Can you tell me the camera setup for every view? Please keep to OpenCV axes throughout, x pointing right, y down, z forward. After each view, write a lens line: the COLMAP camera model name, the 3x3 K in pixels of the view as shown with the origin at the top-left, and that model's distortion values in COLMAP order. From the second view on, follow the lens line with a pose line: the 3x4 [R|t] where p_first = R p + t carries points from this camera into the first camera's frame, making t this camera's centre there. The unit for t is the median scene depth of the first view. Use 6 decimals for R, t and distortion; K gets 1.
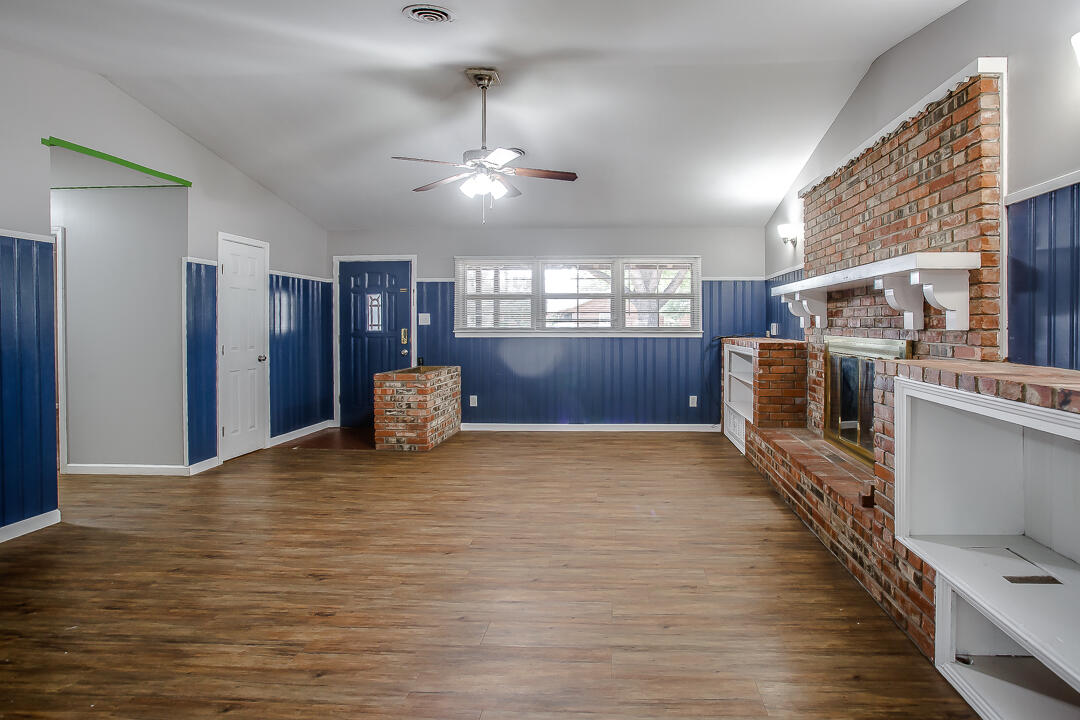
lens RADIAL K [[561.2, 0, 600.3], [0, 561.2, 331.1], [0, 0, 1]] dist [-0.039924, 0.000275]
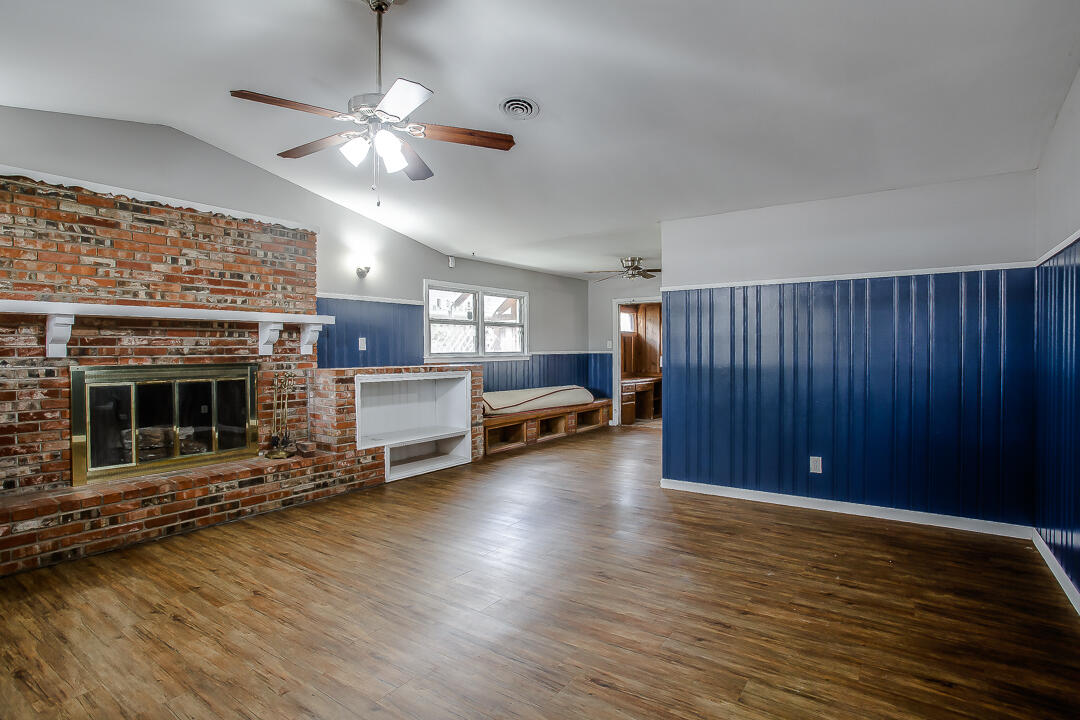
lens RADIAL K [[550.7, 0, 534.5], [0, 550.7, 355.8], [0, 0, 1]] dist [-0.069251, 0.032351]
pose [[-0.838832, -0.000348, 0.544390, -0.493740], [0.013632, 0.999673, 0.021643, -0.012404], [-0.544220, 0.025576, -0.838553, 0.986218]]
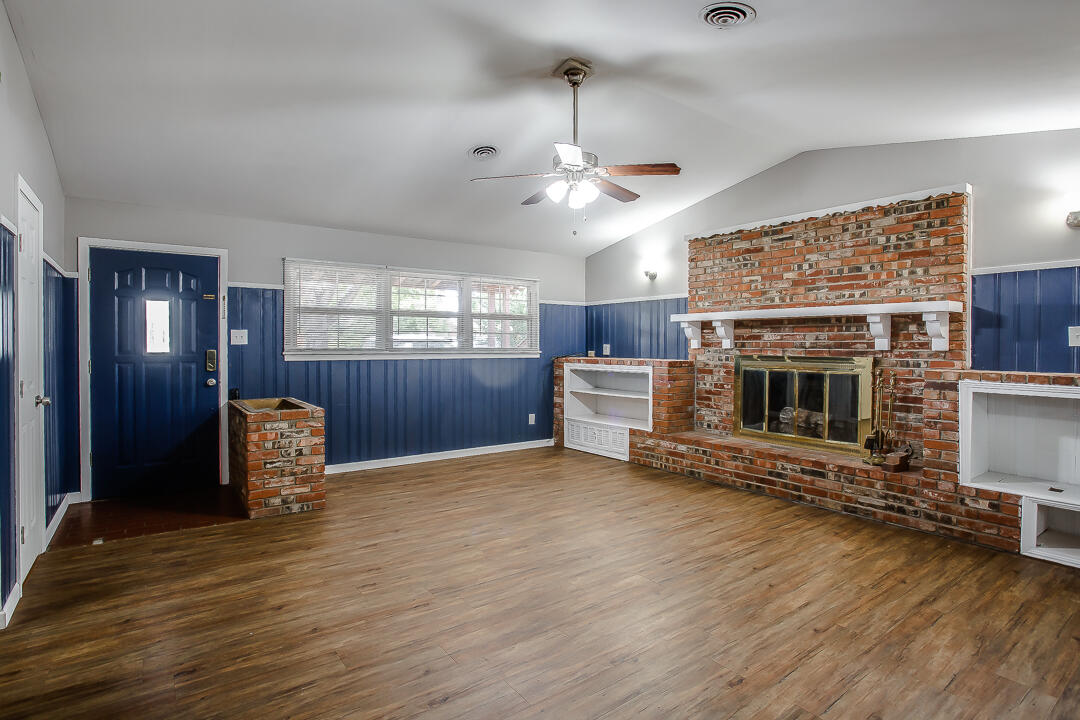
lens RADIAL K [[550.7, 0, 534.5], [0, 550.7, 355.8], [0, 0, 1]] dist [-0.069251, 0.032351]
pose [[0.789095, -0.008668, 0.614210, -0.541933], [0.003487, 0.999948, 0.009633, -0.002408], [-0.614261, -0.005460, 0.789084, 0.228515]]
